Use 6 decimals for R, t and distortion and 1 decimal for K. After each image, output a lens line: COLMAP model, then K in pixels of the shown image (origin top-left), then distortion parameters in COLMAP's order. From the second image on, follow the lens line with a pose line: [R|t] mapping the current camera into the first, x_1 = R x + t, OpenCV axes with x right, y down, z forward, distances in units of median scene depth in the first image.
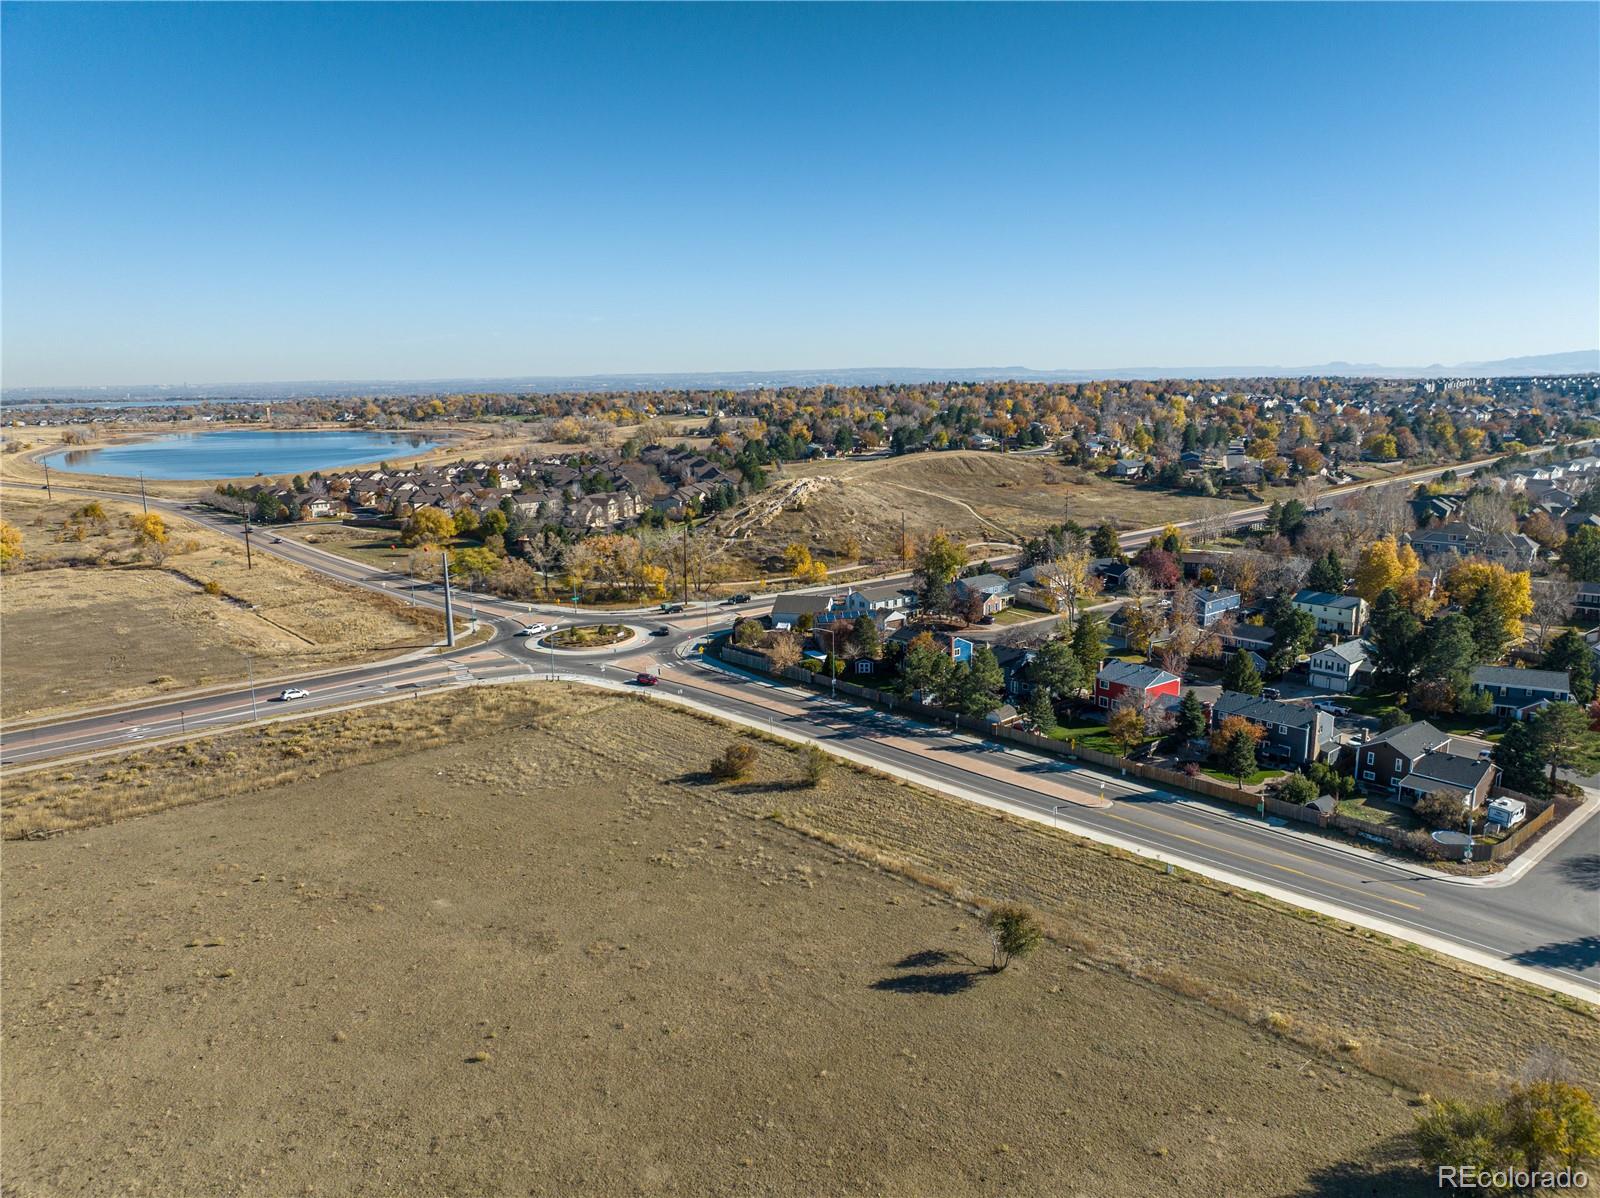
lens RADIAL K [[1134.7, 0, 800.0], [0, 1134.7, 599.0], [0, 0, 1]] dist [-0.048730, 0.021377]
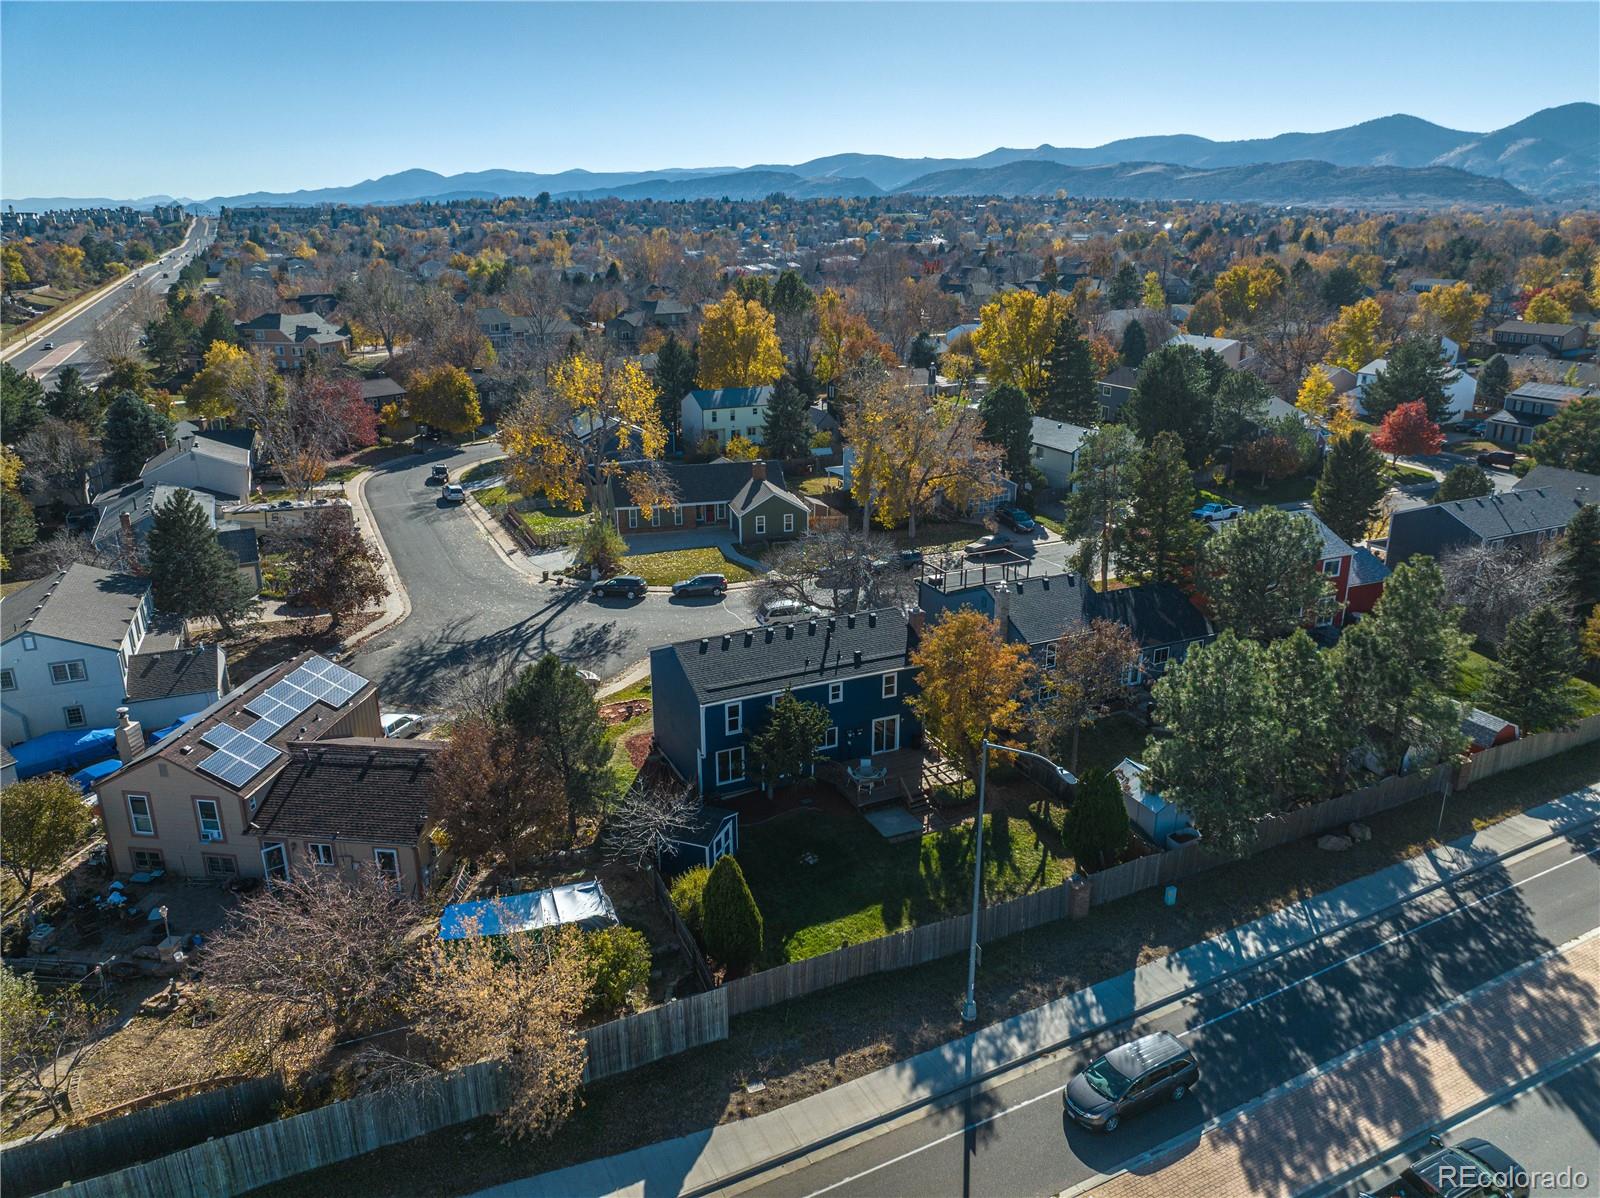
lens RADIAL K [[1134.7, 0, 800.0], [0, 1134.7, 599.0], [0, 0, 1]] dist [-0.048730, 0.021377]
pose [[0.260608, -0.294738, 0.919355, -0.091194], [0.187455, 0.949586, 0.251292, -0.030457], [-0.947071, 0.106849, 0.302720, 0.544414]]
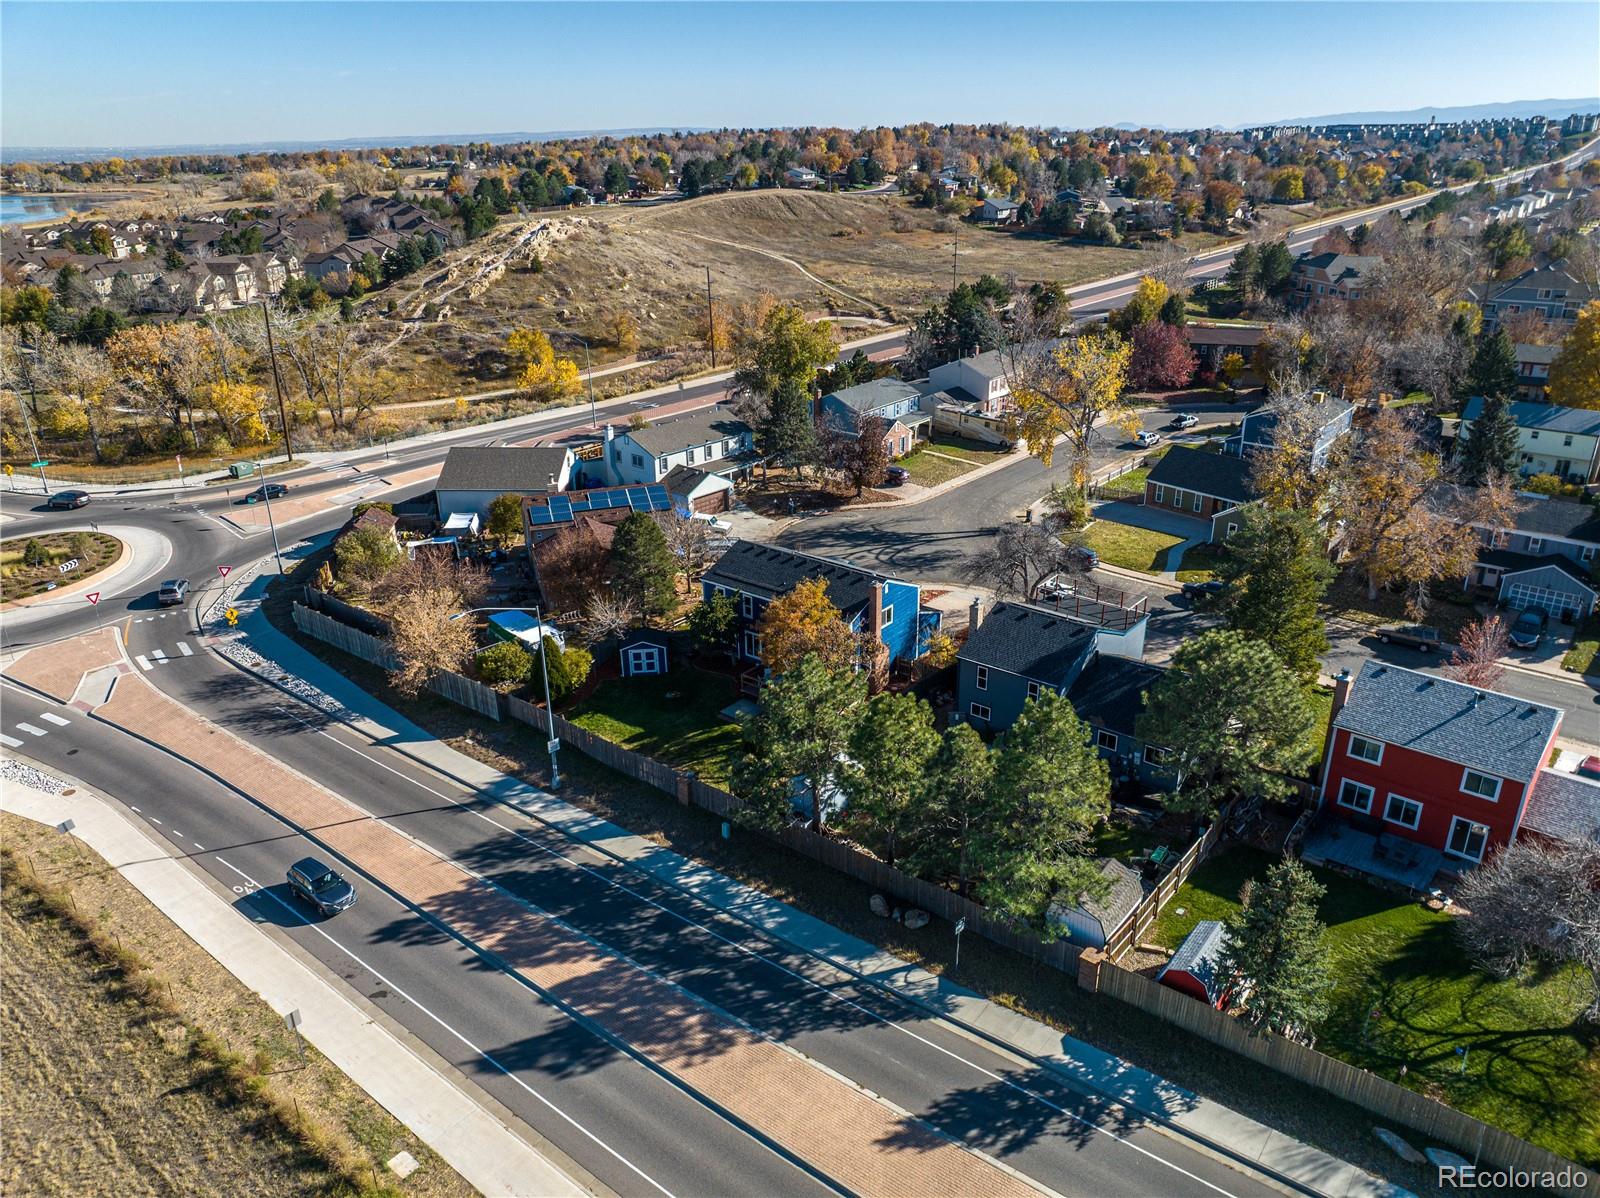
lens RADIAL K [[1134.7, 0, 800.0], [0, 1134.7, 599.0], [0, 0, 1]] dist [-0.048730, 0.021377]
pose [[0.983813, -0.067081, 0.166171, 0.027999], [0.033865, 0.980181, 0.195190, -0.019874], [-0.175971, -0.186403, 0.966586, 0.376665]]
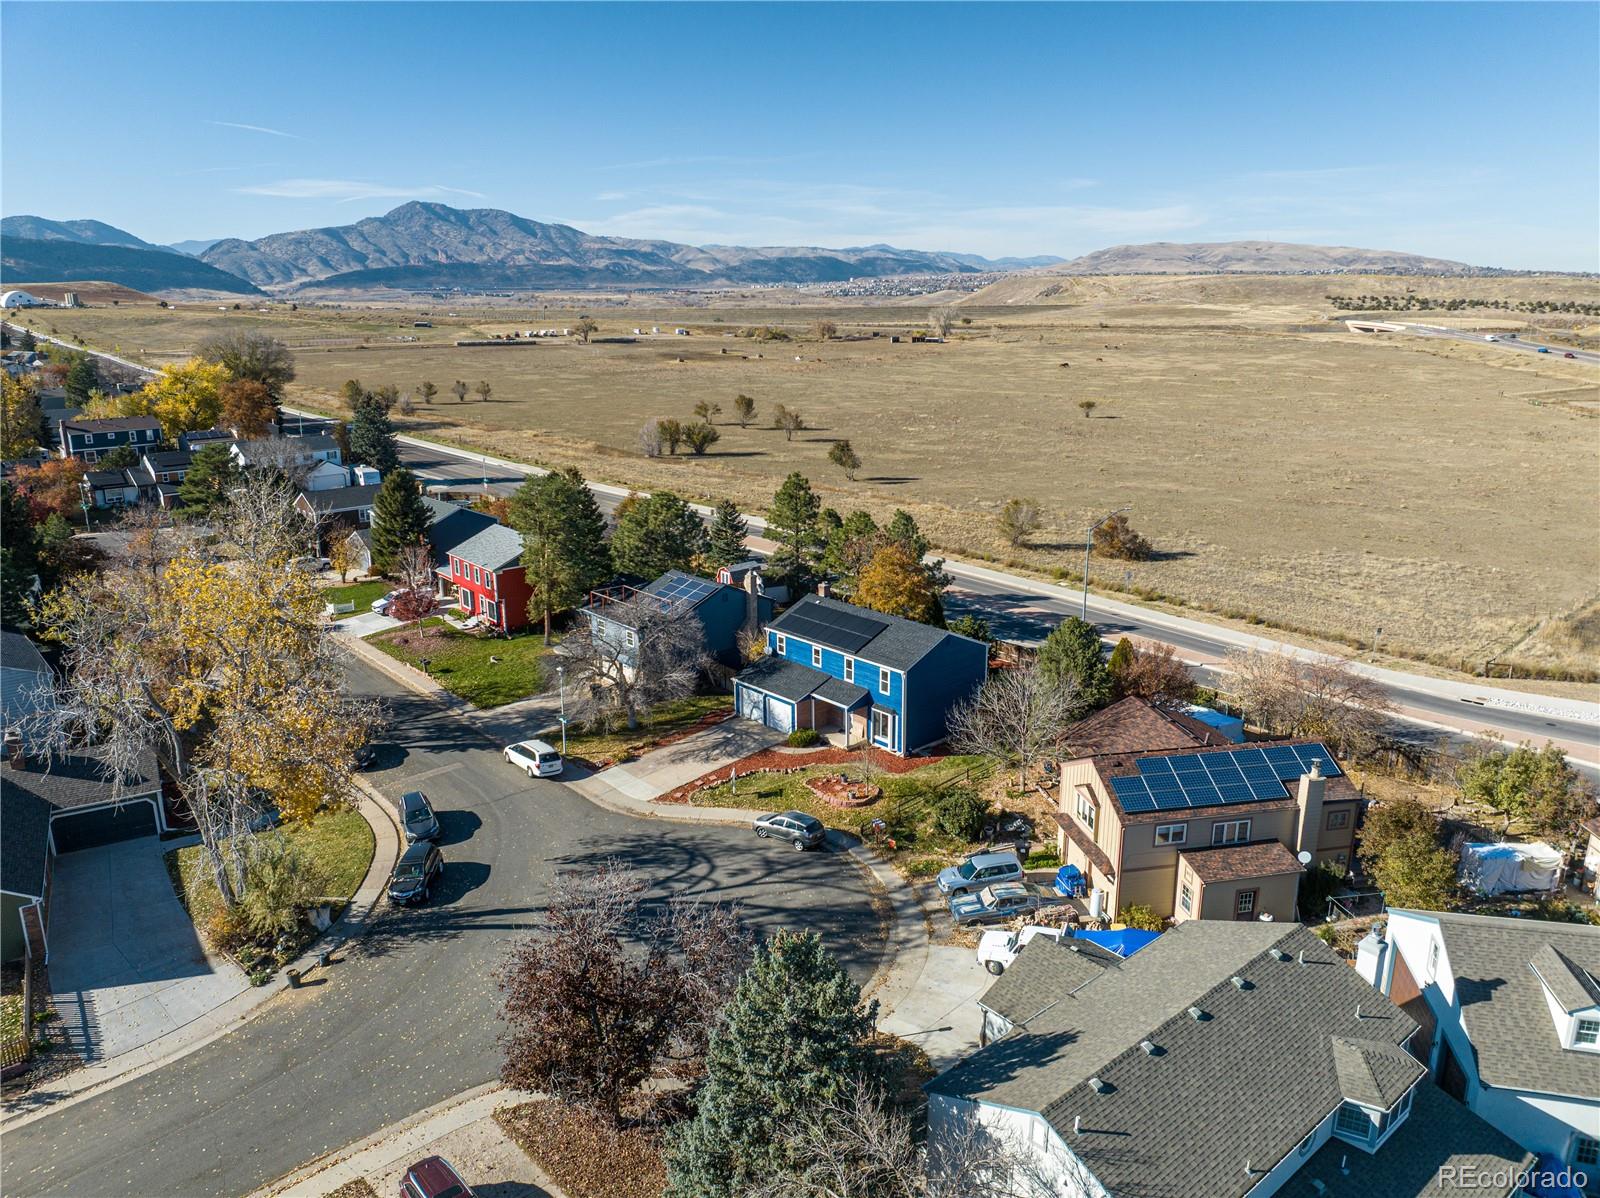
lens RADIAL K [[1134.7, 0, 800.0], [0, 1134.7, 599.0], [0, 0, 1]] dist [-0.048730, 0.021377]
pose [[-0.999969, 0.006899, -0.003730, 0.085864], [0.004575, 0.899389, 0.437126, -0.083616], [0.006370, 0.437095, -0.899393, 0.803178]]
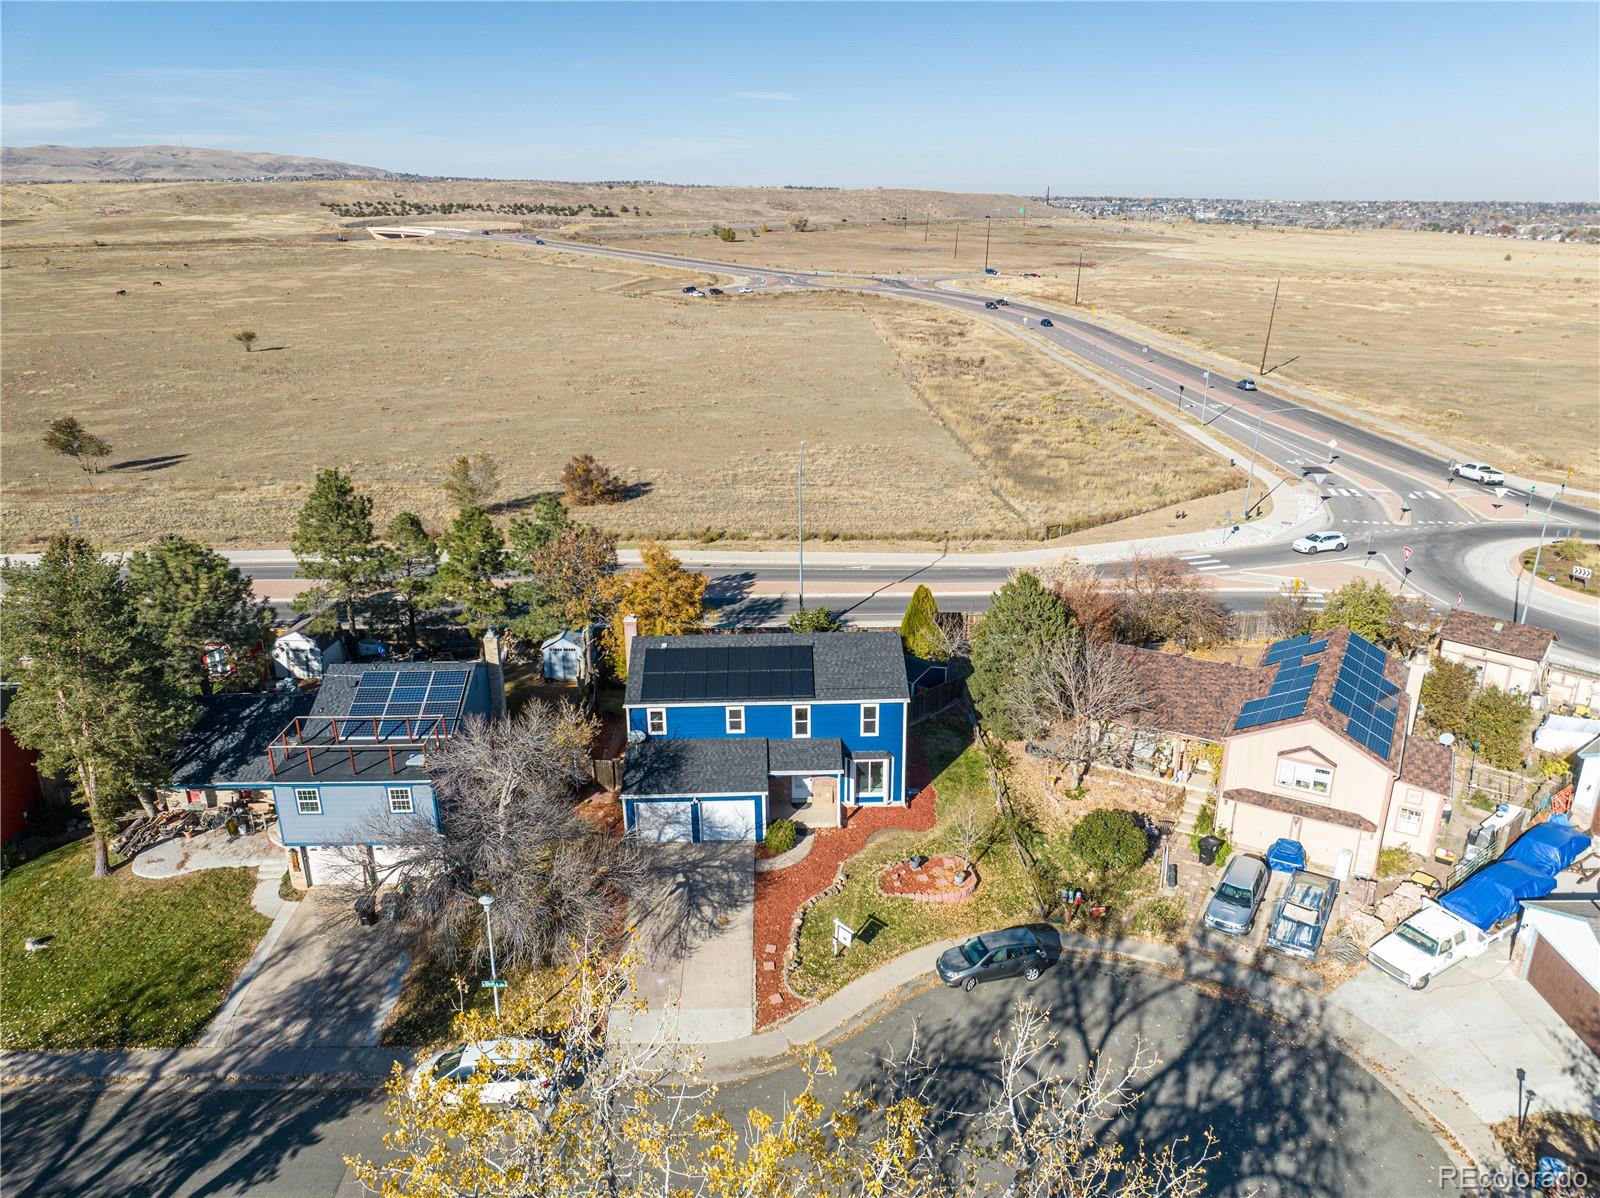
lens RADIAL K [[1134.7, 0, 800.0], [0, 1134.7, 599.0], [0, 0, 1]] dist [-0.048730, 0.021377]
pose [[-0.639123, 0.262689, -0.722853, 0.183497], [-0.138623, 0.885126, 0.444225, -0.060724], [0.756509, 0.384118, -0.529290, 0.690353]]
